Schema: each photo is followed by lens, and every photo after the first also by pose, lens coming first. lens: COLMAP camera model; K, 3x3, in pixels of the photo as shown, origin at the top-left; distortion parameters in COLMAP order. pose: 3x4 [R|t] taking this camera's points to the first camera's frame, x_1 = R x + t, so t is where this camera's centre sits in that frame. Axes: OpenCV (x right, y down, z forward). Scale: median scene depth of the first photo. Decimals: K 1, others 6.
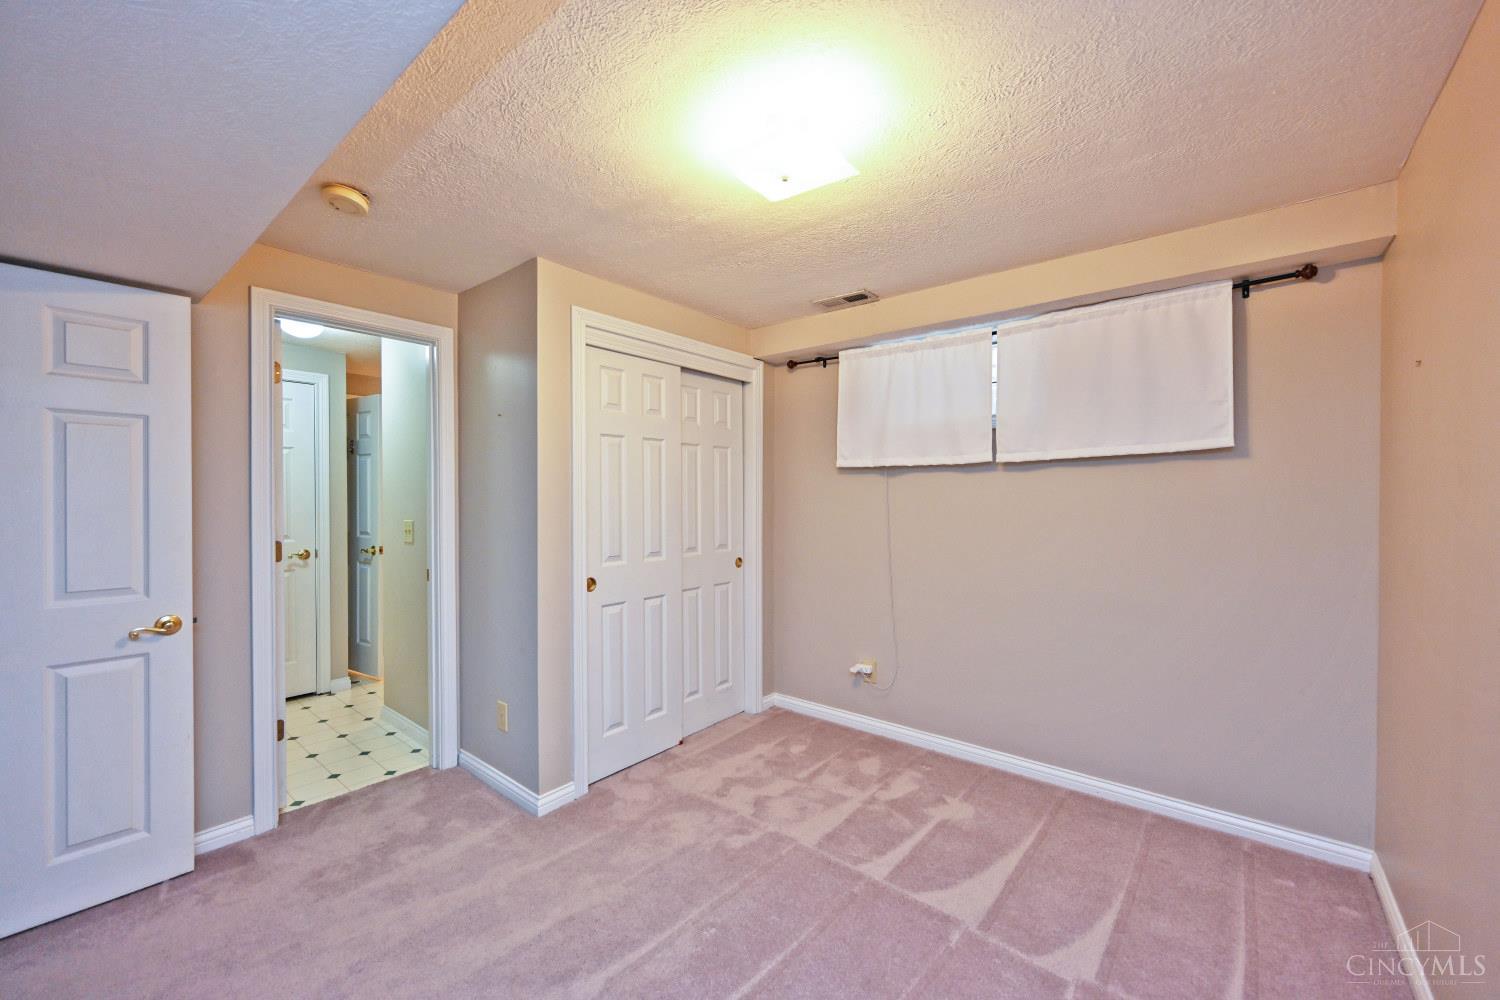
lens RADIAL K [[590.1, 0, 757.0], [0, 590.1, 499.1], [0, 0, 1]] dist [-0.001074, 0.000007]
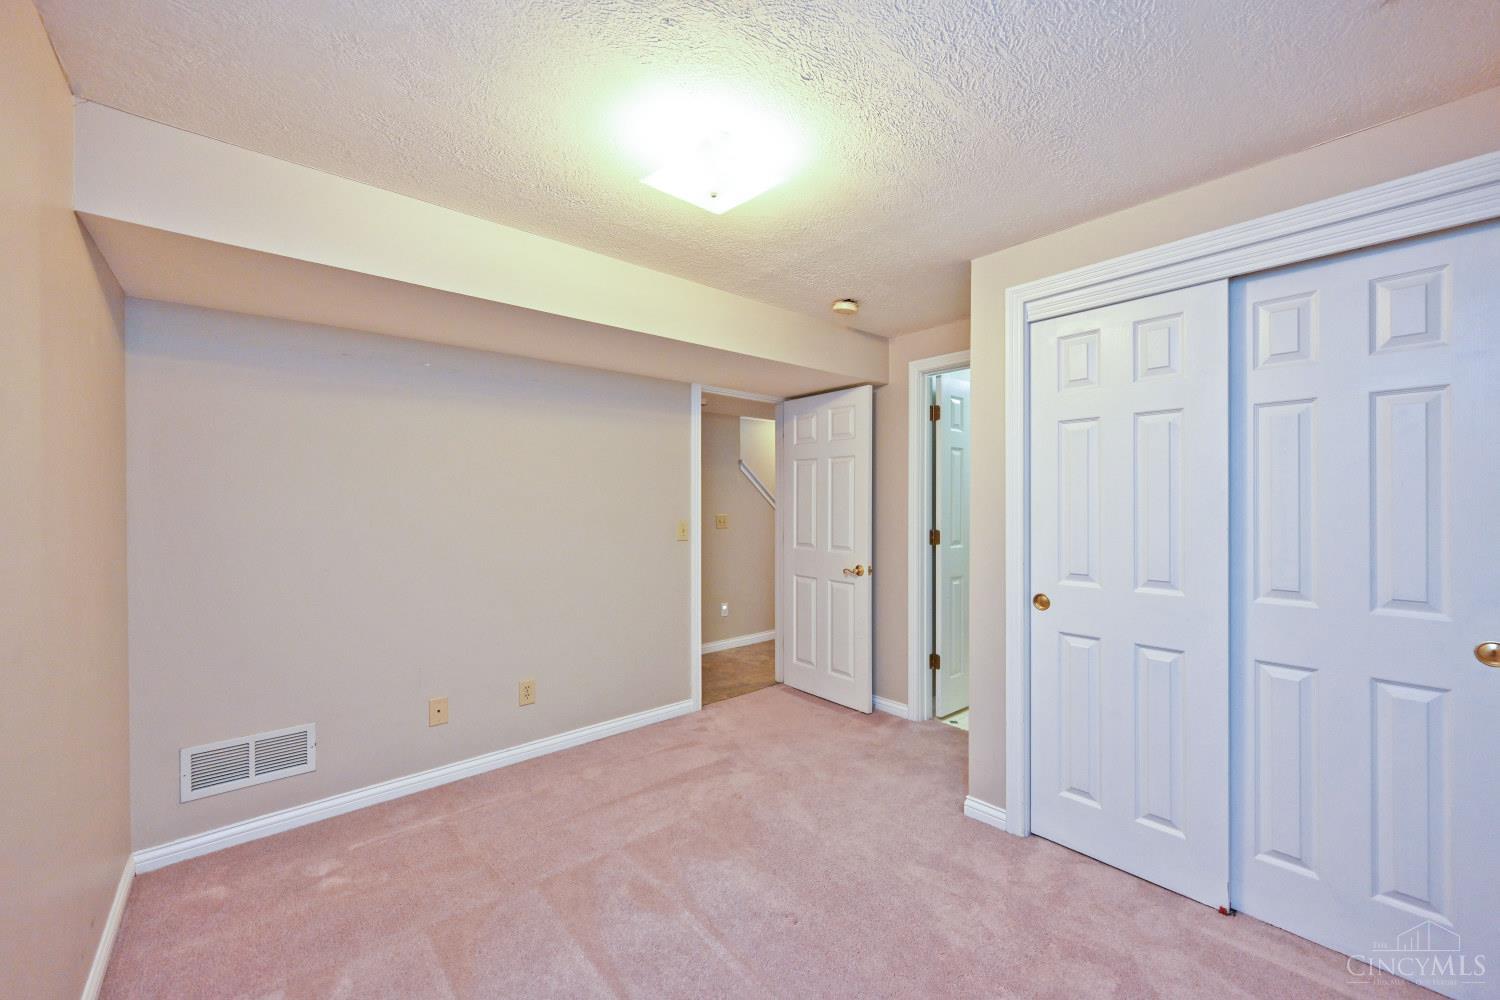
lens RADIAL K [[590.1, 0, 757.0], [0, 590.1, 499.1], [0, 0, 1]] dist [-0.001074, 0.000007]
pose [[-0.164804, 0.000783, -0.986326, 0.704452], [0.000146, 1.000000, 0.000770, -0.004097], [0.986326, -0.000017, -0.164804, 0.834942]]
